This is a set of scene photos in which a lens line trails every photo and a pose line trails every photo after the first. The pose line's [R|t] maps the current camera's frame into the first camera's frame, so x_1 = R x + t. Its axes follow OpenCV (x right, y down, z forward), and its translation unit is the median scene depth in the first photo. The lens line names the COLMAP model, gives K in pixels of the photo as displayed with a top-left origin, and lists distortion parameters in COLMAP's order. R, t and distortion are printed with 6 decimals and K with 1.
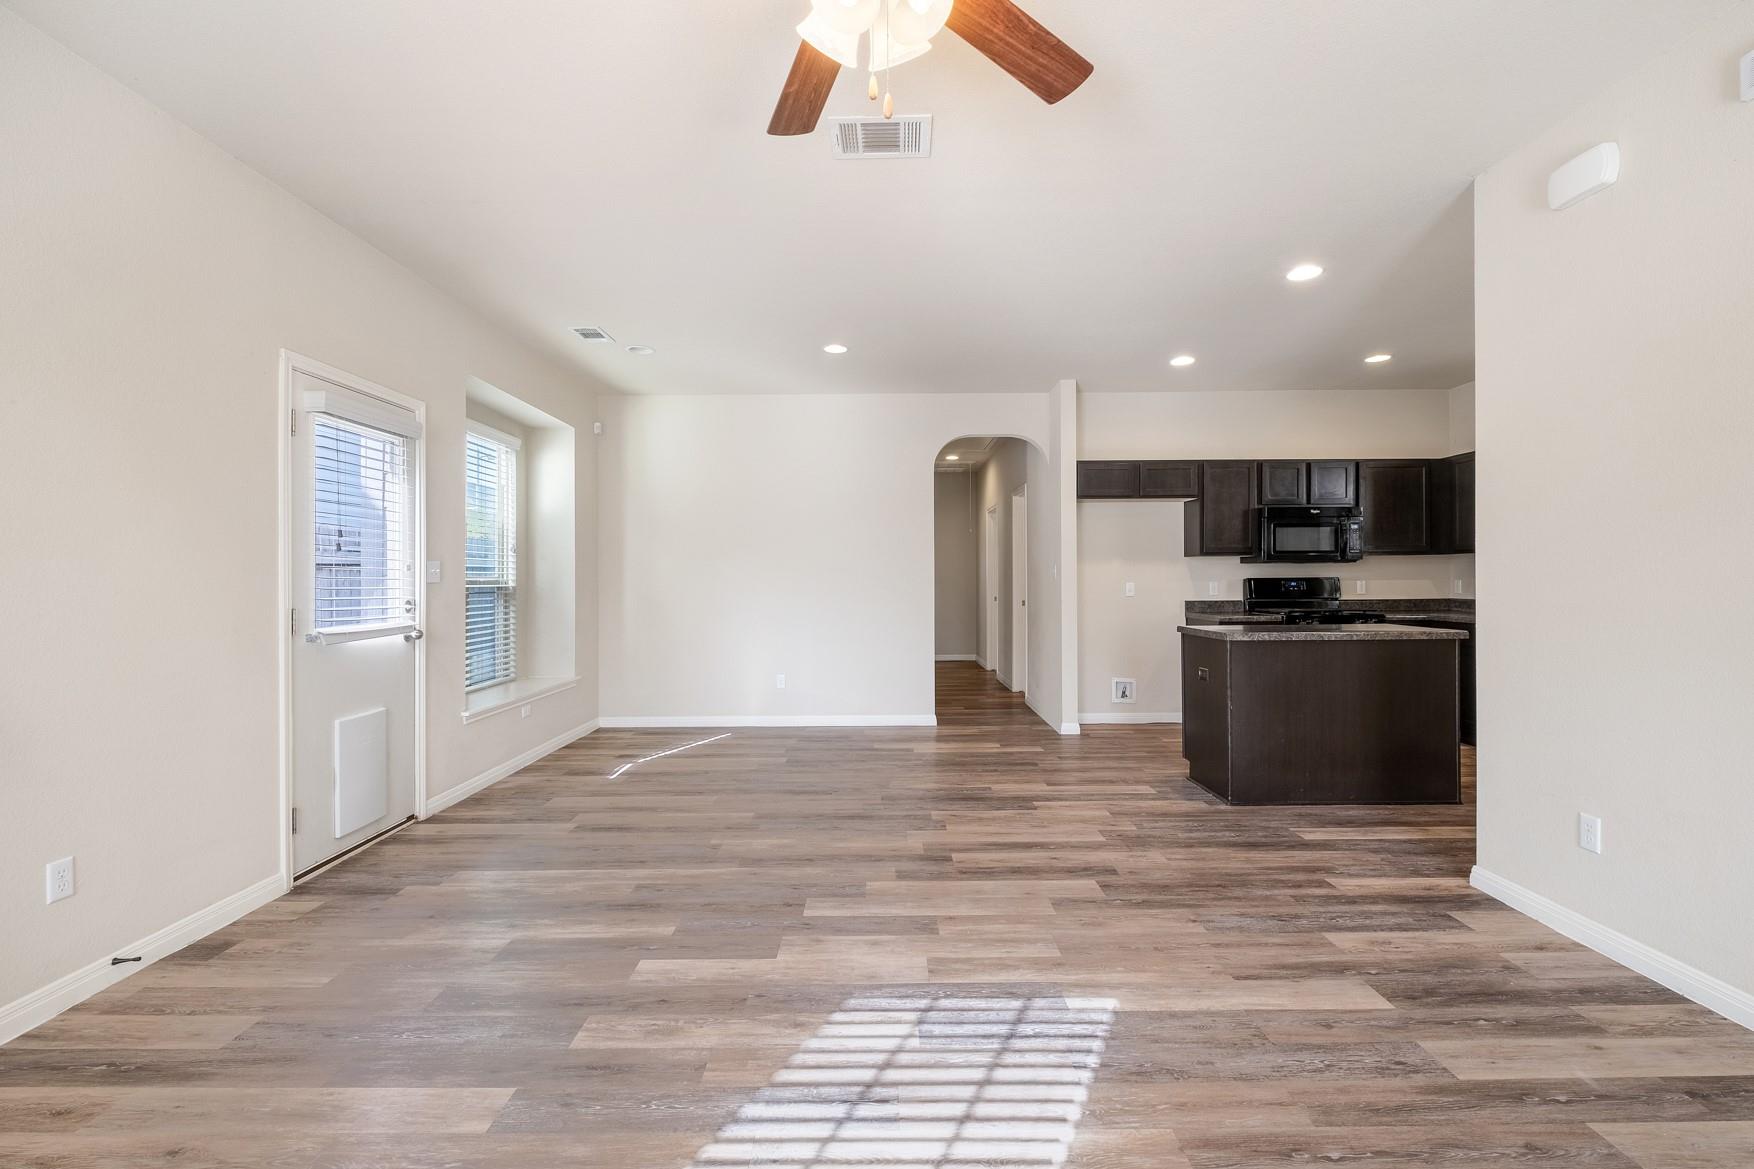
lens RADIAL K [[760.7, 0, 871.8], [0, 760.7, 585.6], [0, 0, 1]] dist [-0.013376, -0.000537]
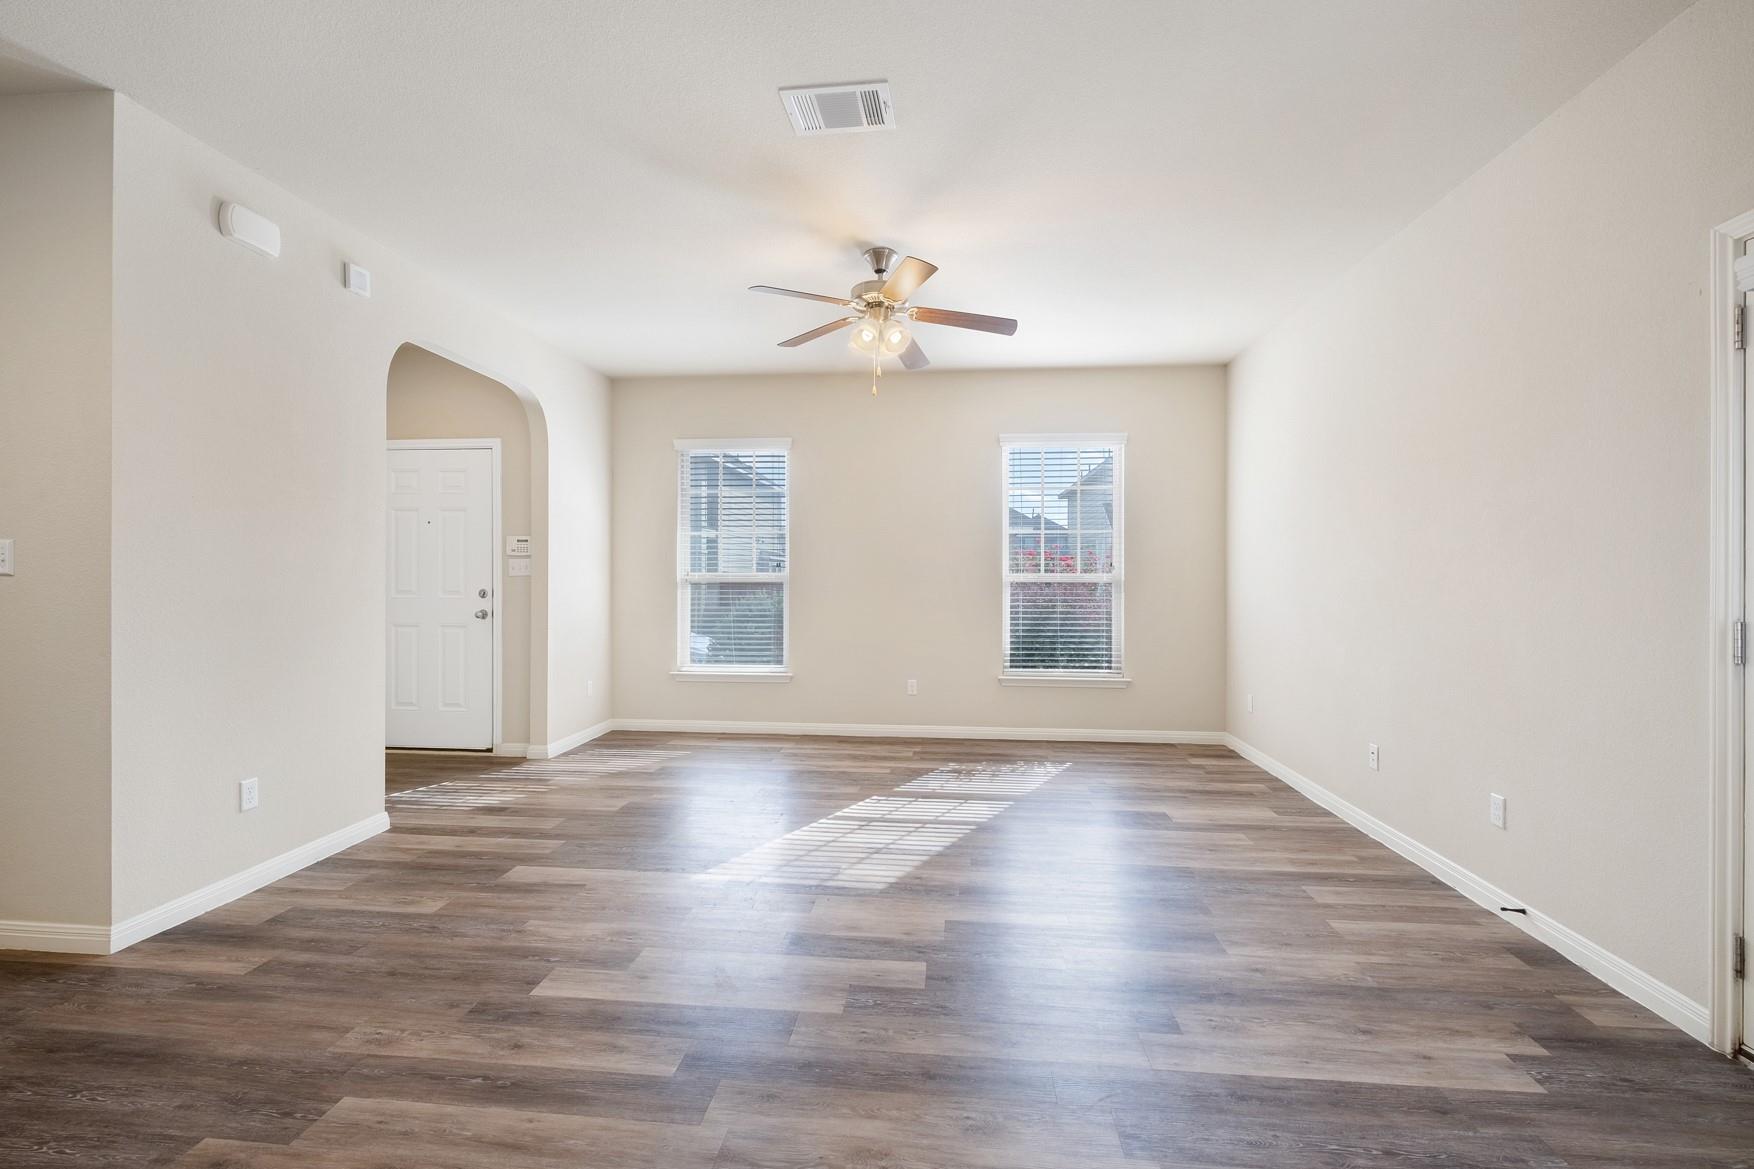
lens RADIAL K [[760.7, 0, 879.1], [0, 760.7, 579.1], [0, 0, 1]] dist [-0.013376, -0.000537]
pose [[-0.996197, 0.002040, 0.087103, -0.140589], [0.003290, 0.999894, 0.014215, -0.023417], [-0.087065, 0.014448, -0.996098, 2.297813]]
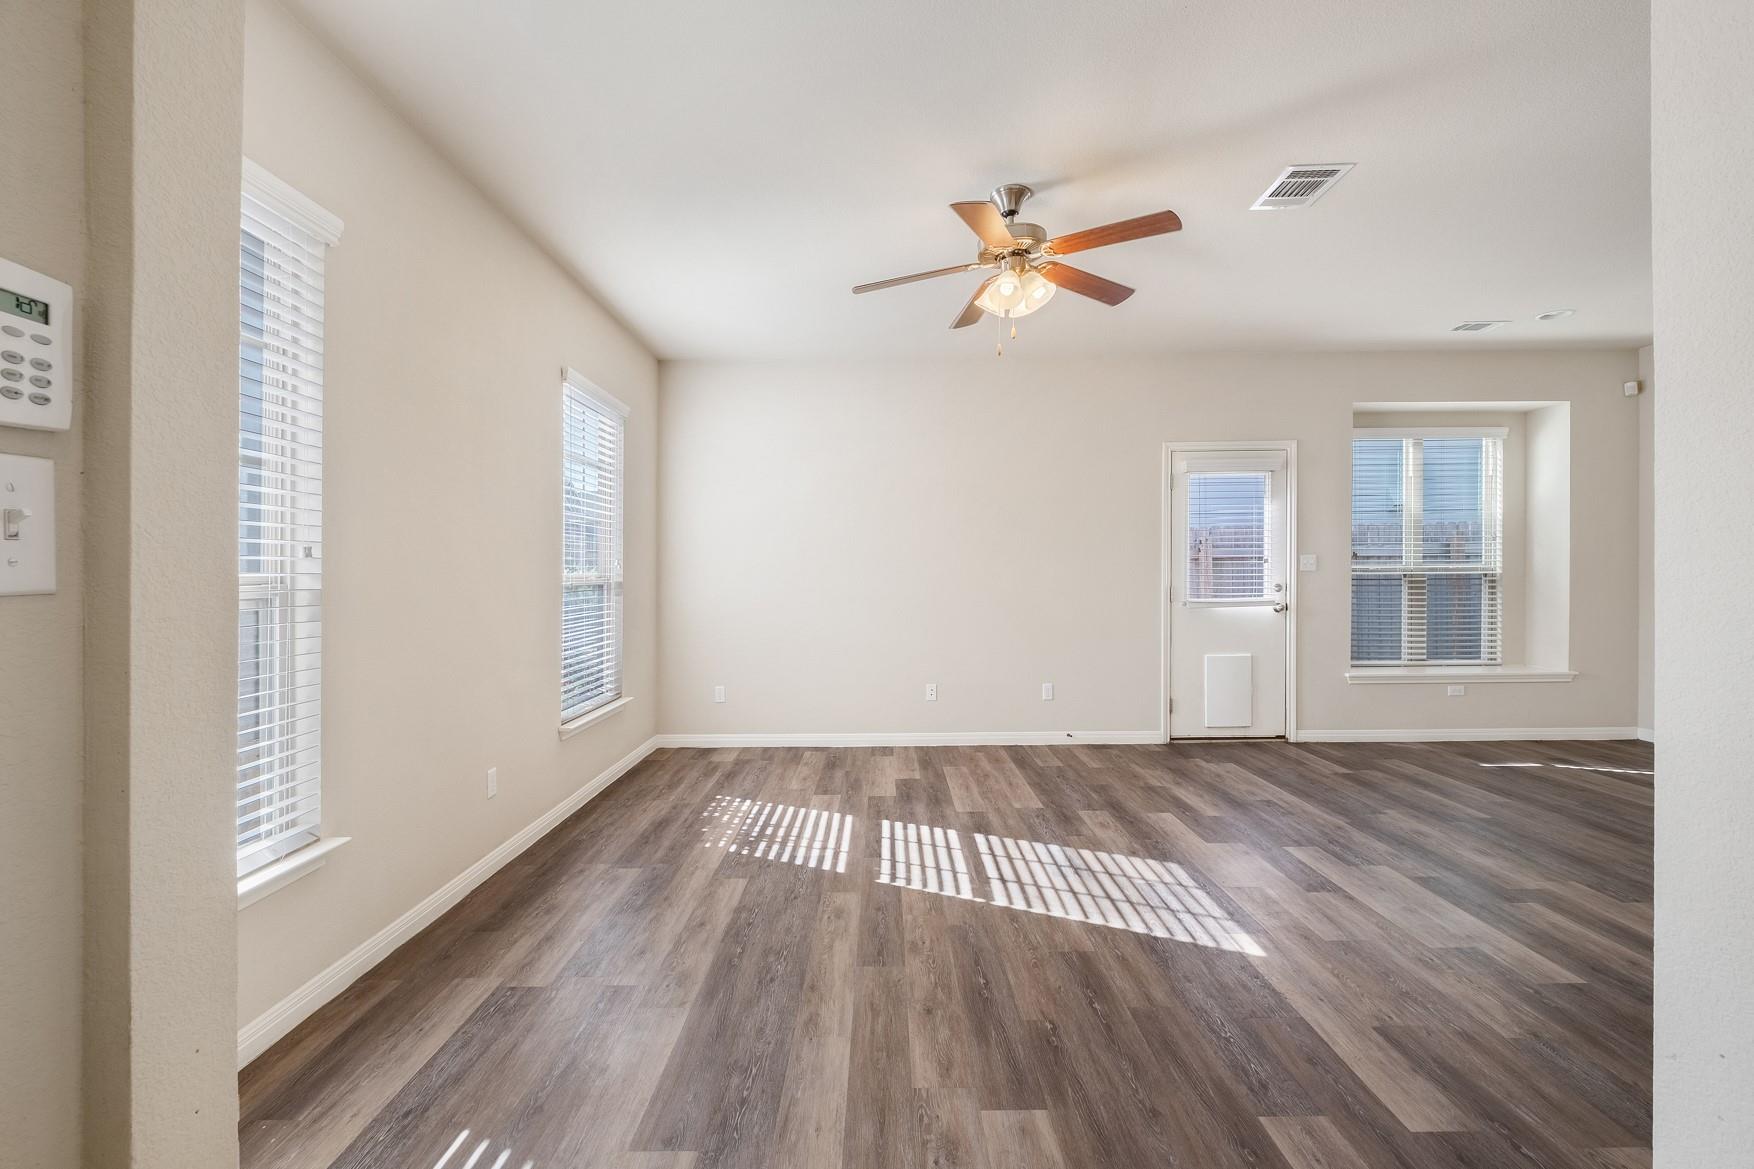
lens RADIAL K [[760.7, 0, 870.9], [0, 760.7, 571.8], [0, 0, 1]] dist [-0.013376, -0.000537]
pose [[-0.012286, 0.005703, -0.999908, 1.398283], [0.001886, 0.999982, 0.005681, -0.021092], [0.999923, -0.001816, -0.012297, 0.430124]]
